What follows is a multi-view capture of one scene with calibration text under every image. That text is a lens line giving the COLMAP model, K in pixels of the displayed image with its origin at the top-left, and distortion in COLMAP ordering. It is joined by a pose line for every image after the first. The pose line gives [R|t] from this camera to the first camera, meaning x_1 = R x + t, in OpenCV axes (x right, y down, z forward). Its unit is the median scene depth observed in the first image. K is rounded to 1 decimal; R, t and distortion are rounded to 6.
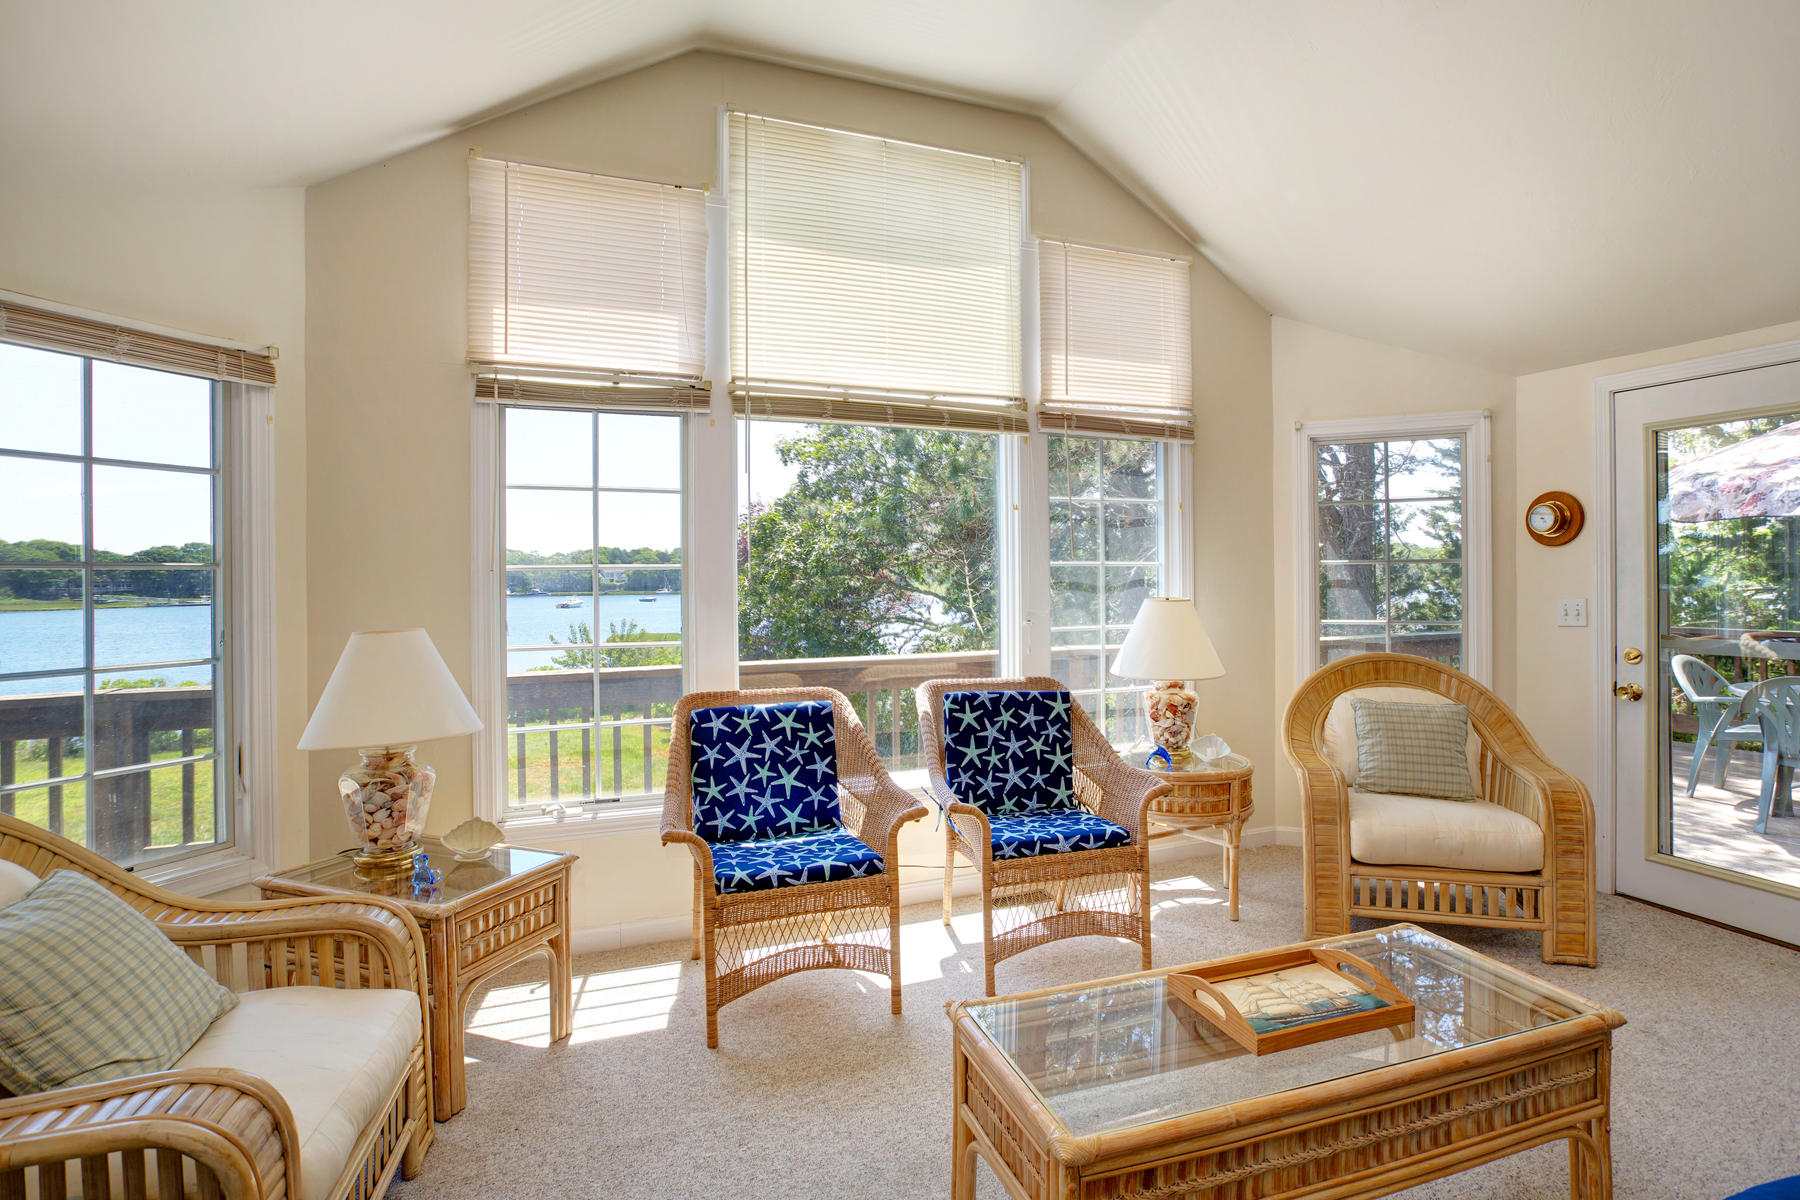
lens RADIAL K [[917.2, 0, 860.4], [0, 917.2, 580.1], [0, 0, 1]] dist [-0.076713, 0.038046]
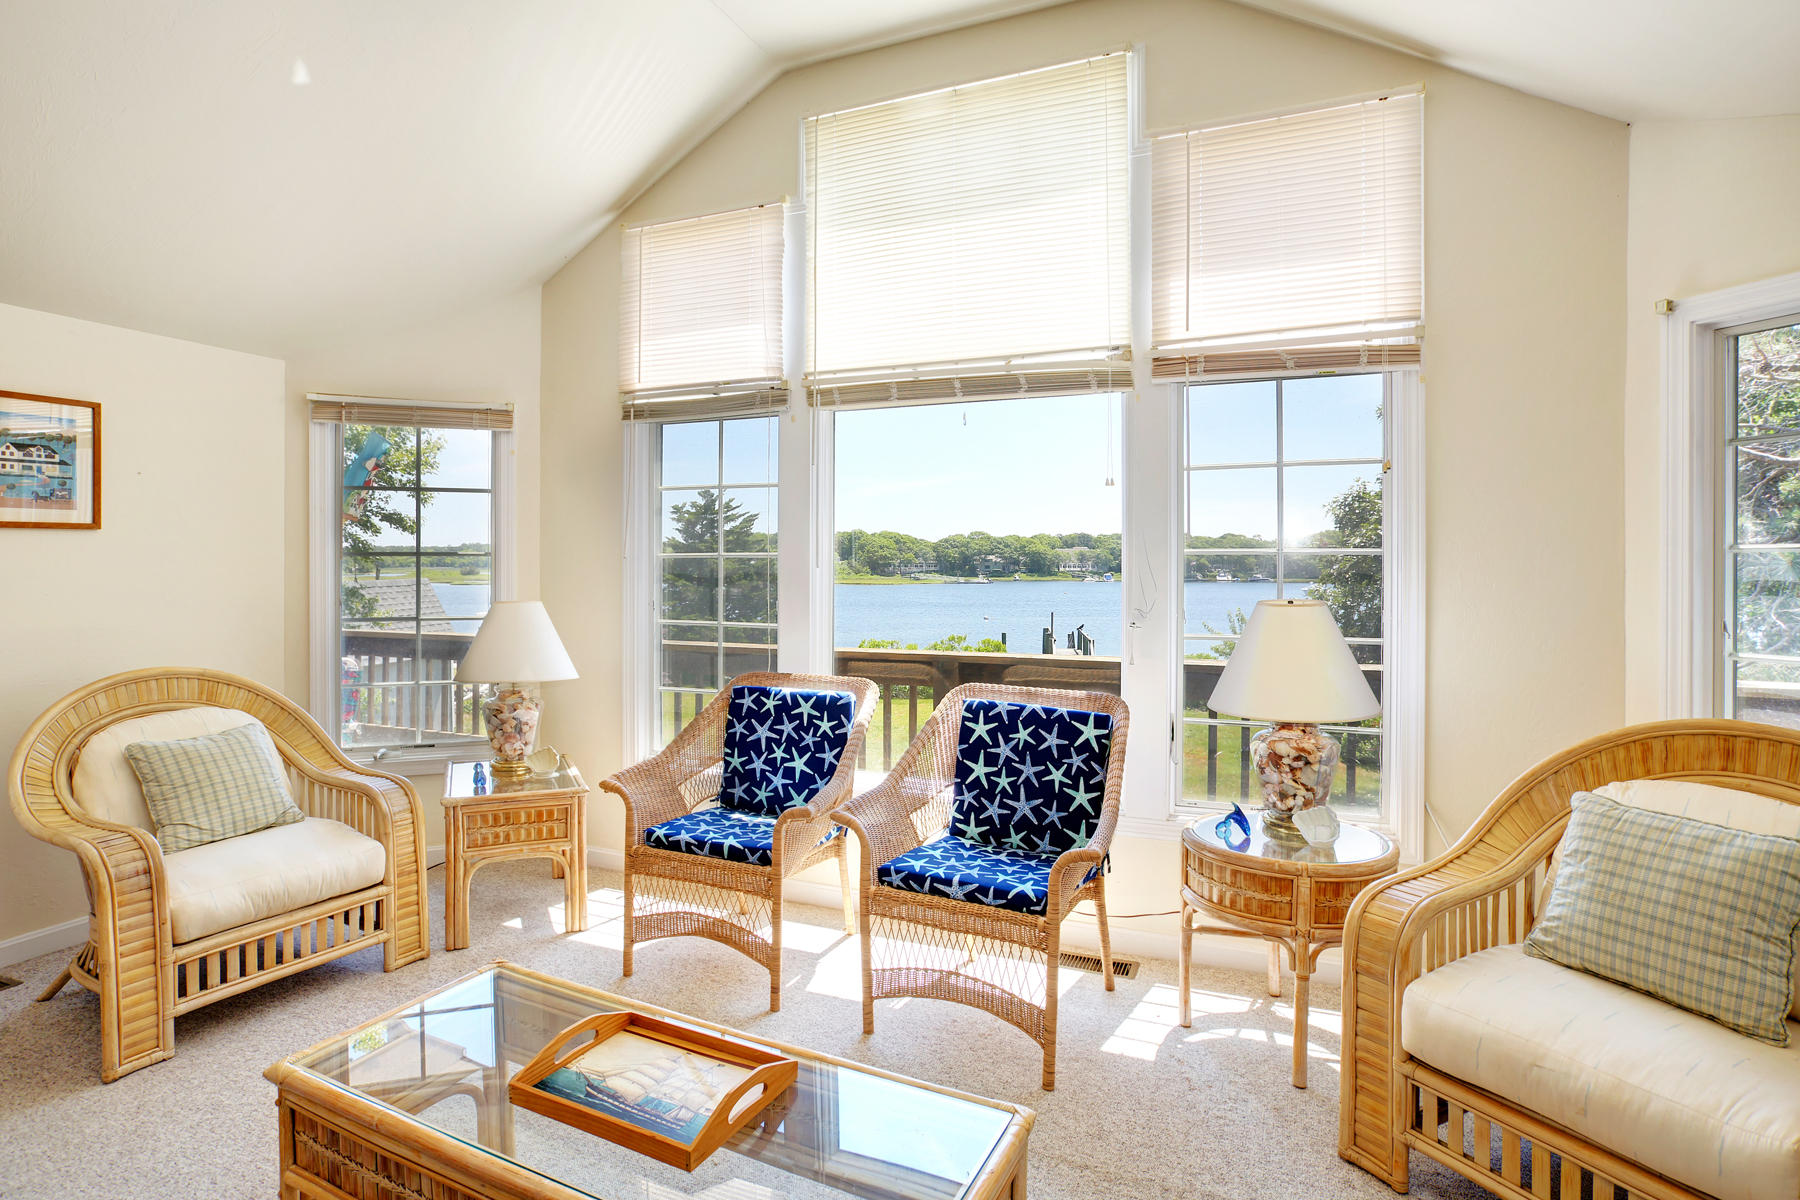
lens RADIAL K [[917.2, 0, 860.4], [0, 917.2, 580.1], [0, 0, 1]] dist [-0.076713, 0.038046]
pose [[0.708970, 0.020671, -0.704936, 0.649846], [-0.008608, 0.999750, 0.020659, -0.008805], [0.705186, -0.008579, 0.708970, 0.304191]]
